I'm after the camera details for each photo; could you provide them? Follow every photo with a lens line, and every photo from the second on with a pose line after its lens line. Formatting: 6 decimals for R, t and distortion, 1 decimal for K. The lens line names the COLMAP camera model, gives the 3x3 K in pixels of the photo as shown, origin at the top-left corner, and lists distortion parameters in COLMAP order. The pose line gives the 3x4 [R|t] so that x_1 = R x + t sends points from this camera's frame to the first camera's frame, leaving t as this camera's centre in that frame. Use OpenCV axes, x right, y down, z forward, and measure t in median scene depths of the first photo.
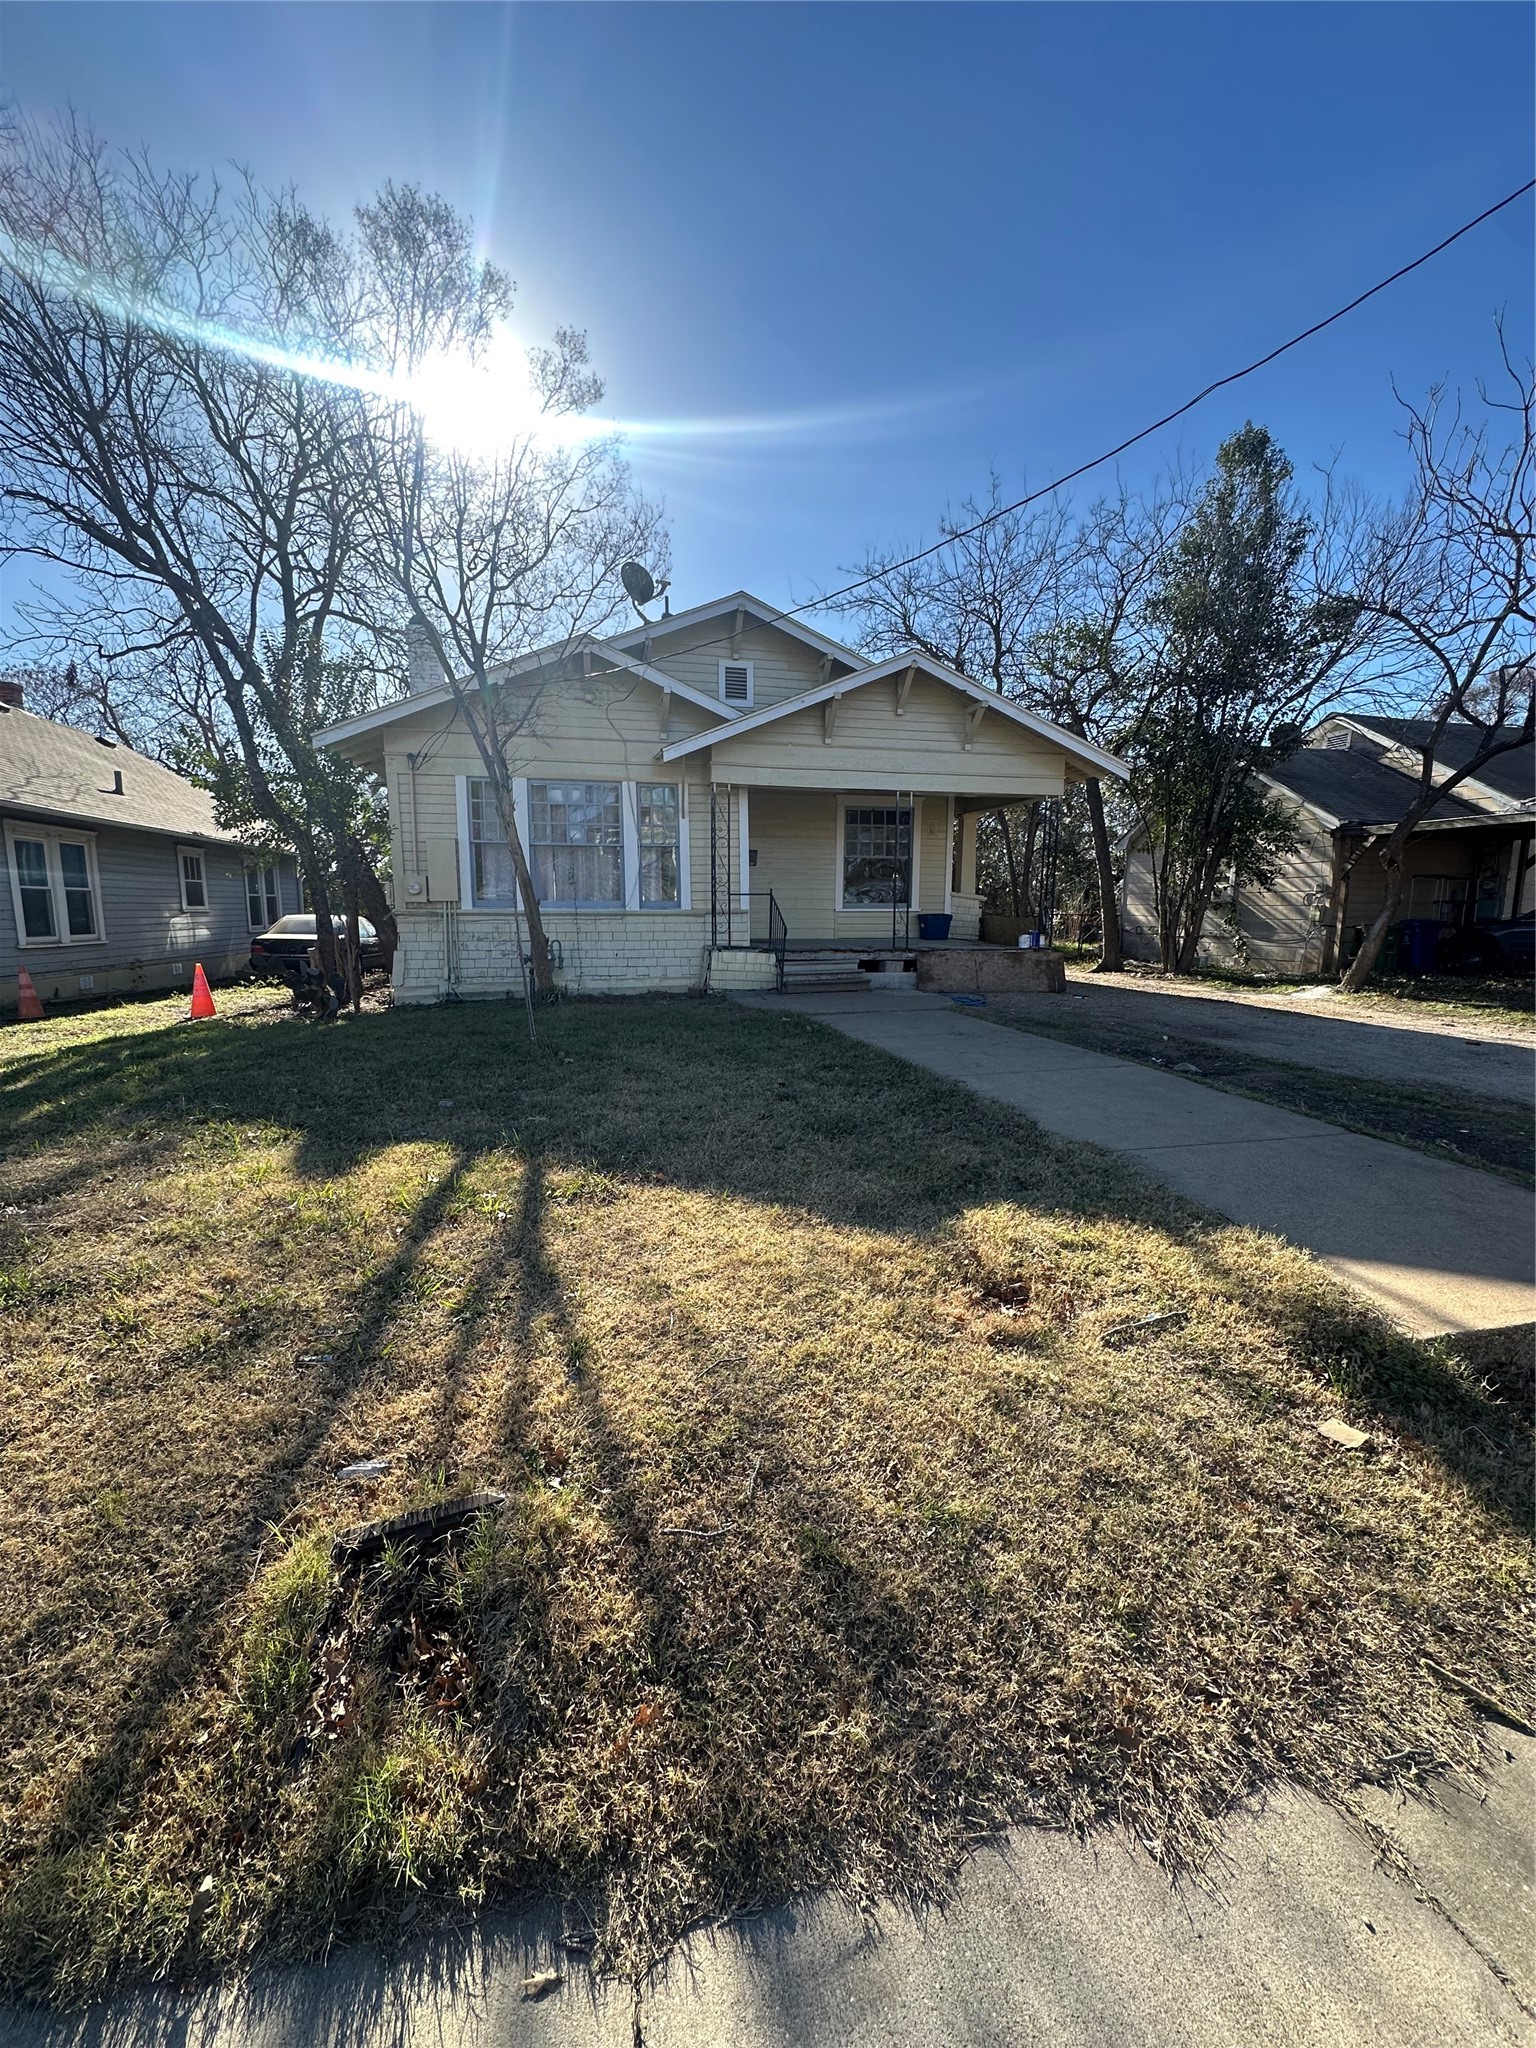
lens RADIAL K [[825.4, 0, 770.1], [0, 825.4, 1029.3], [0, 0, 1]] dist [0.004514, 0.000279]
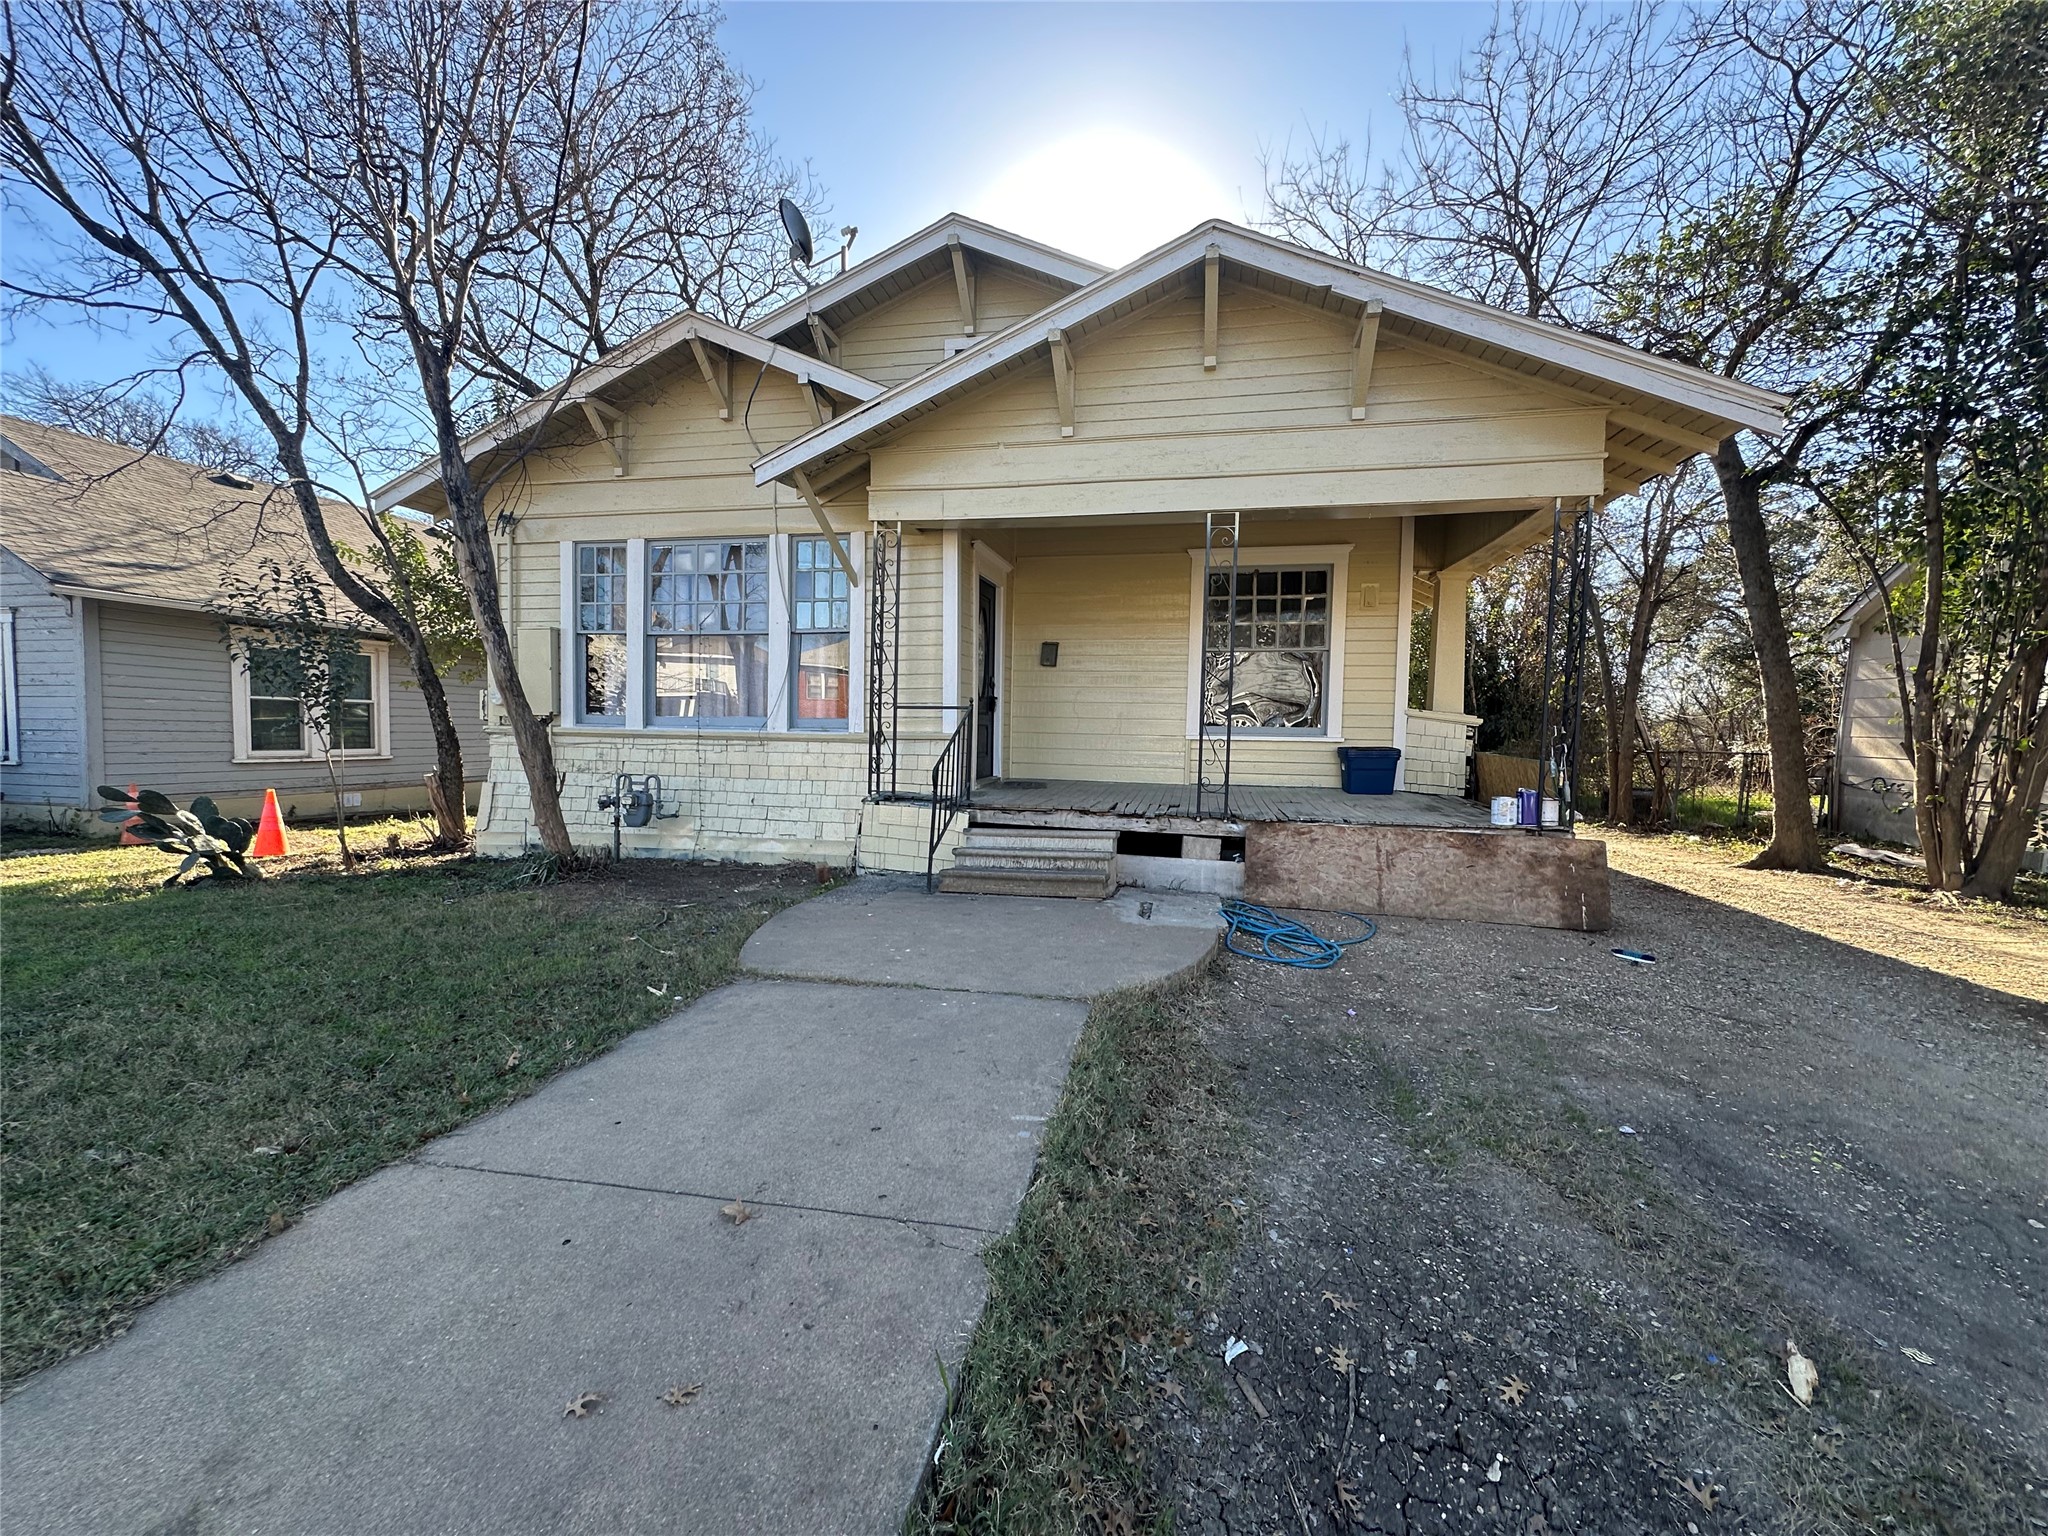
lens RADIAL K [[825.4, 0, 1023.7], [0, 825.4, 768.6], [0, 0, 1]] dist [0.004514, 0.000279]
pose [[0.916903, 0.031847, -0.397837, 0.251769], [-0.072012, 0.993652, -0.086426, -0.072782], [0.392559, 0.107893, 0.913376, 0.481944]]
